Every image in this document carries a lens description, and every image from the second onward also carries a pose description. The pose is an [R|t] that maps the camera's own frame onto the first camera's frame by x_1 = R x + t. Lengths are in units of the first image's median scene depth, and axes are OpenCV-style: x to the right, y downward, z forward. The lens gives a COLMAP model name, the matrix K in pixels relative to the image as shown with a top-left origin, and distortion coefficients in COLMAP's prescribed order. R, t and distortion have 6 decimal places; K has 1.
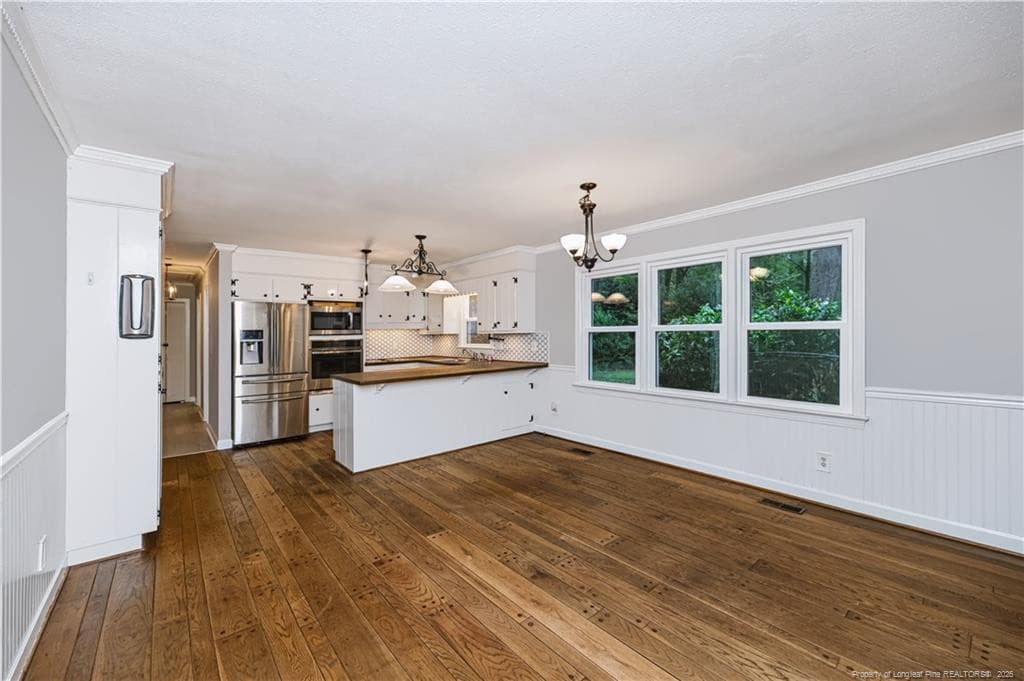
lens RADIAL K [[402.1, 0, 508.9], [0, 402.1, 332.6], [0, 0, 1]] dist [0.001115, -0.000046]
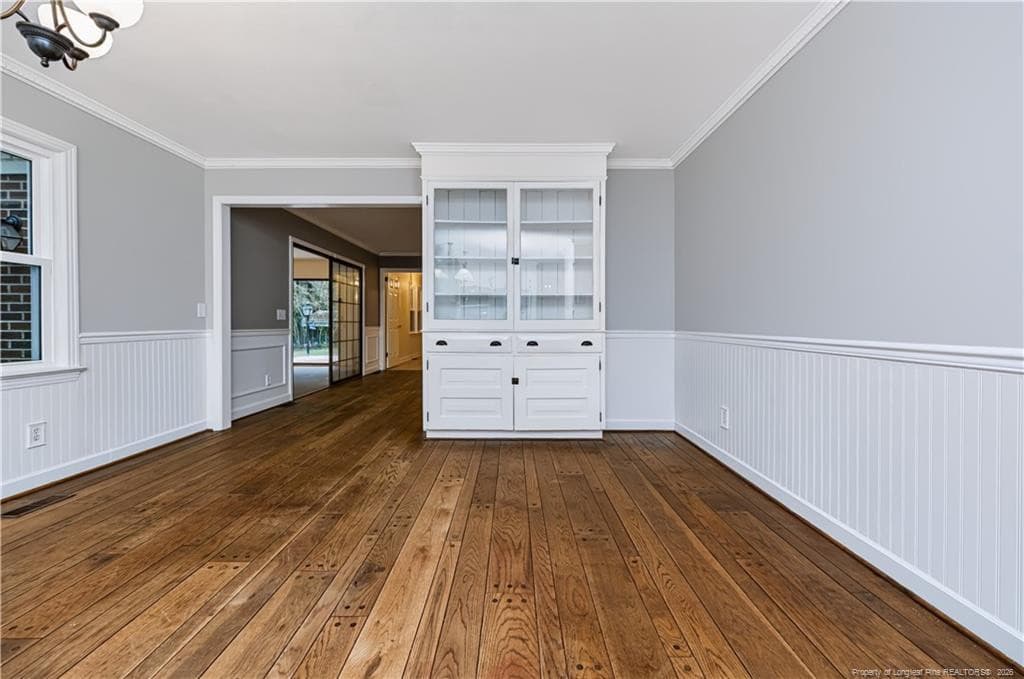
lens RADIAL K [[502.7, 0, 483.9], [0, 502.7, 340.7], [0, 0, 1]] dist [0.000636, 0.000293]
pose [[-0.758803, 0.001442, 0.651319, -0.546496], [0.001306, 0.999999, -0.000693, 0.154780], [-0.651319, 0.000325, -0.758804, 1.268622]]
